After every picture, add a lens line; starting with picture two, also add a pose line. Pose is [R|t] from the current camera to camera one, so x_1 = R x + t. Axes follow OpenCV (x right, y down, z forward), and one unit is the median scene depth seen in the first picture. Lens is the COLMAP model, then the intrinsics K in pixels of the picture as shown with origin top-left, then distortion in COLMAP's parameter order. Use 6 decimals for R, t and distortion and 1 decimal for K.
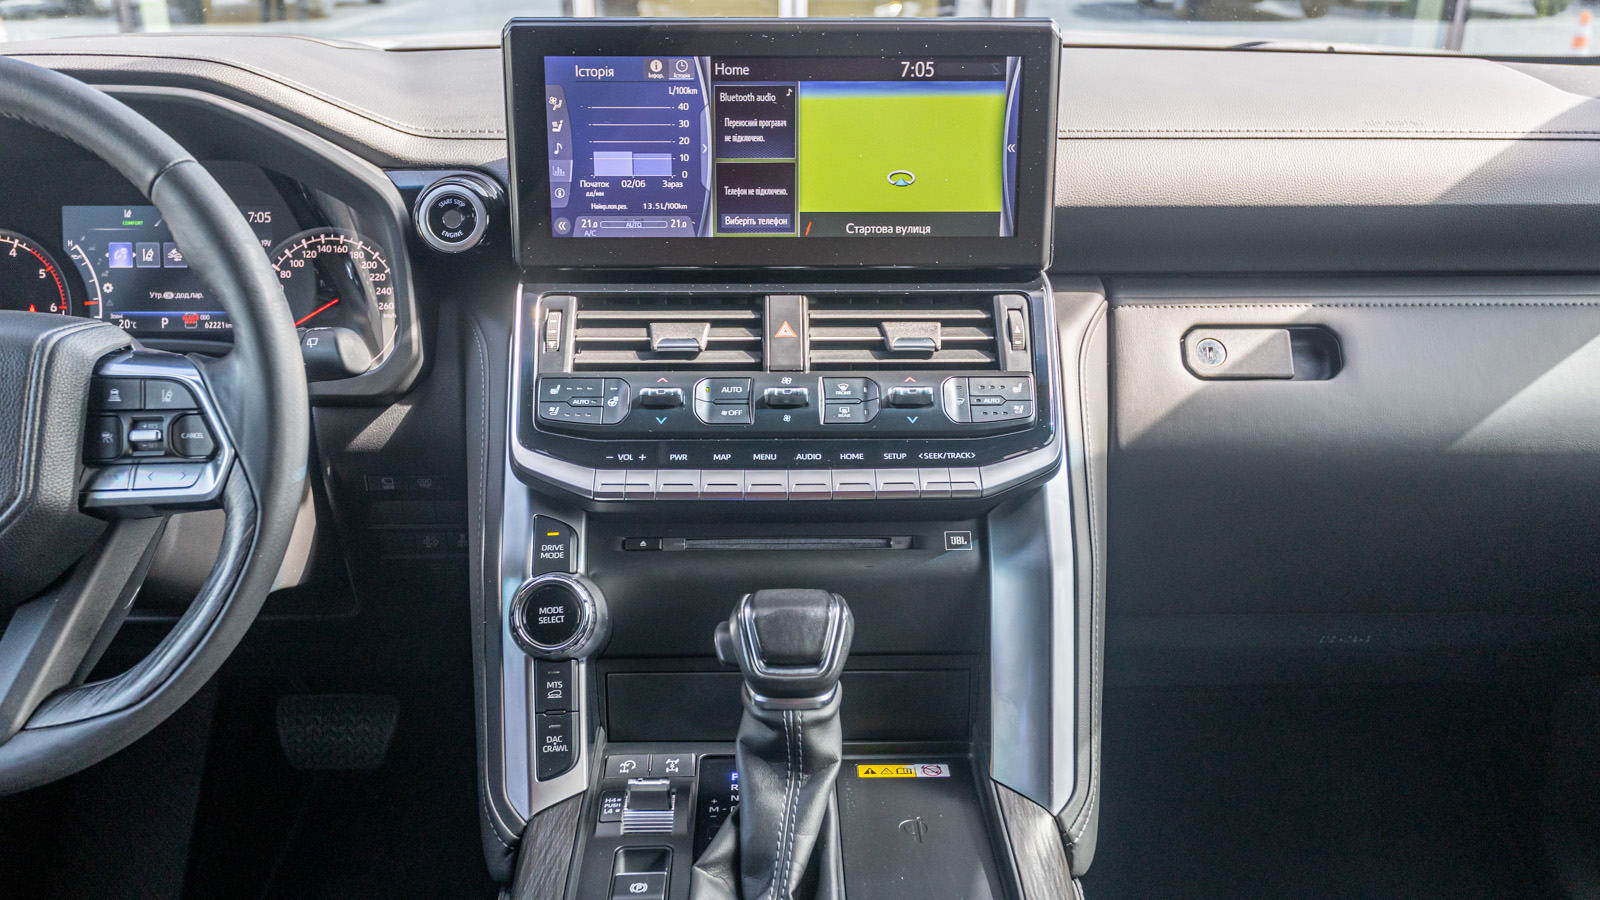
lens RADIAL K [[1377.5, 0, 800.0], [0, 1377.5, 450.0], [0, 0, 1]] dist [0.013939, 0.002944]
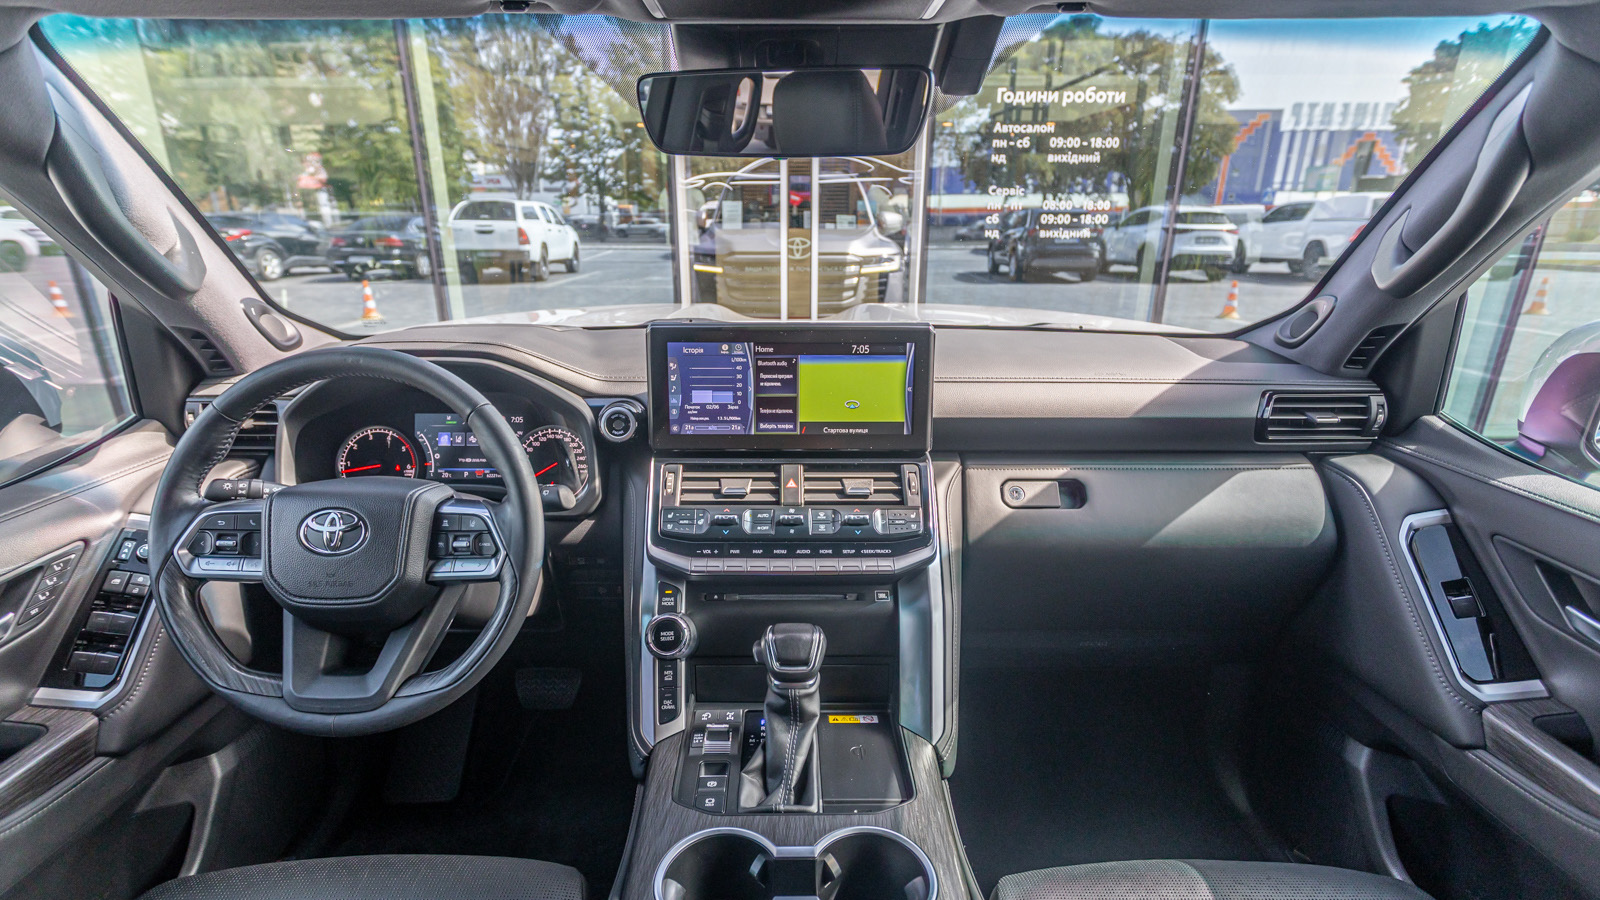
lens RADIAL K [[781.7, 0, 794.7], [0, 781.7, 466.0], [0, 0, 1]] dist [0.002900, 0.000727]
pose [[0.999937, 0.003820, -0.010590, 0.005263], [-0.004441, 0.998232, -0.059272, -0.046839], [0.010345, 0.059315, 0.998186, -0.080852]]
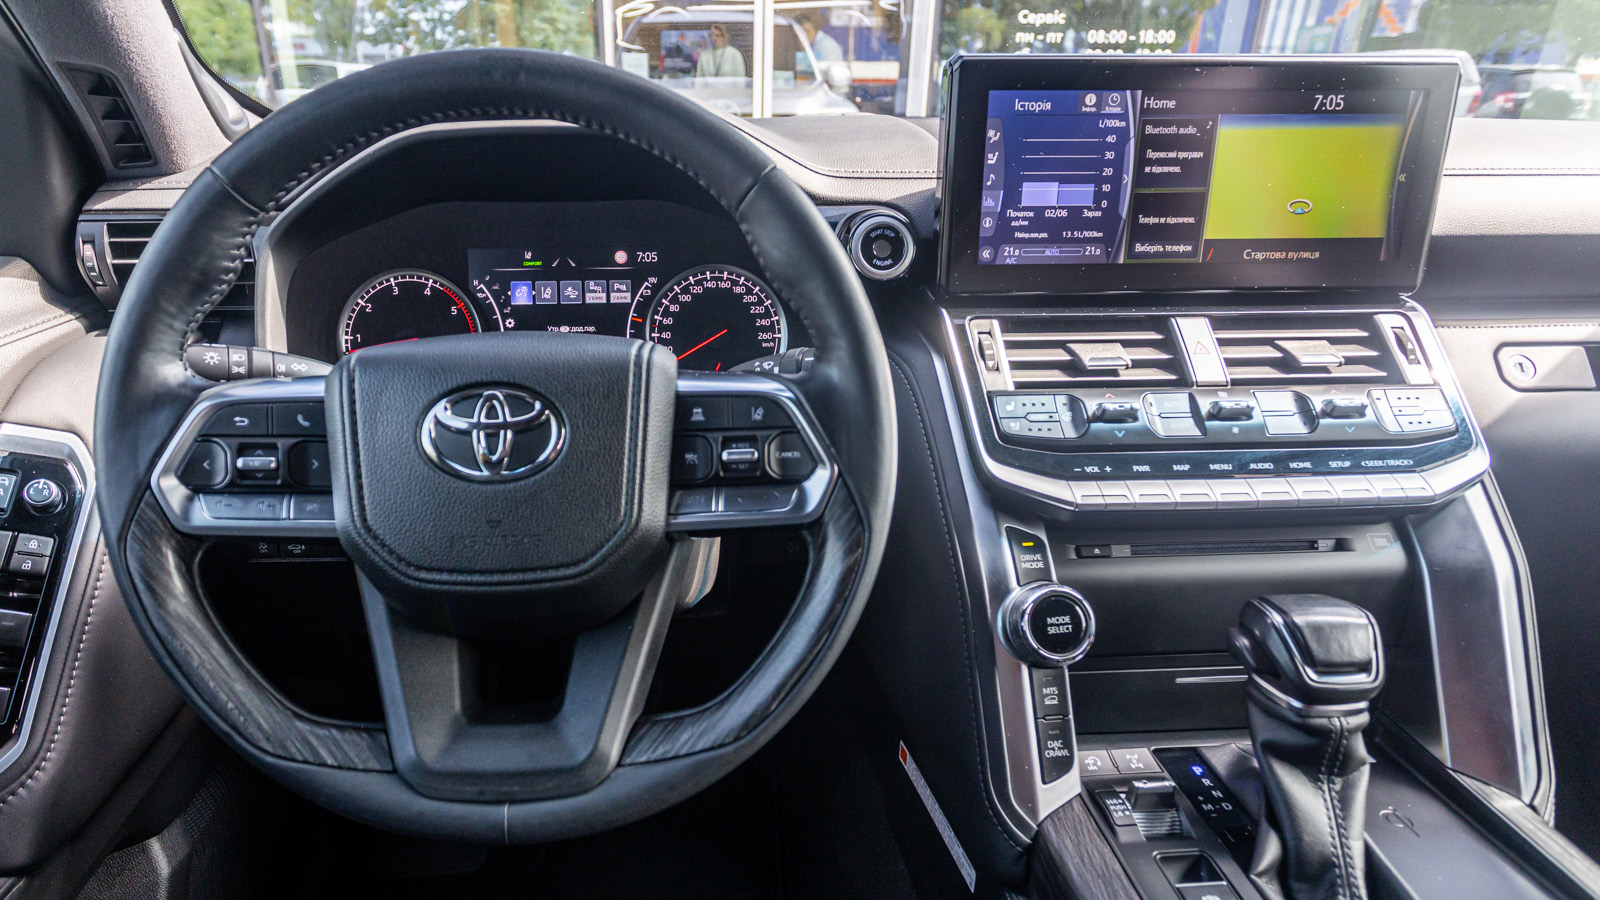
lens RADIAL K [[900.9, 0, 666.3], [0, 900.9, 473.1], [0, 0, 1]] dist [-0.016567, 0.010418]
pose [[0.999444, -0.016451, 0.028990, -0.445595], [0.016077, 0.999785, 0.013114, -0.005874], [-0.029200, -0.012641, 0.999494, 0.311664]]
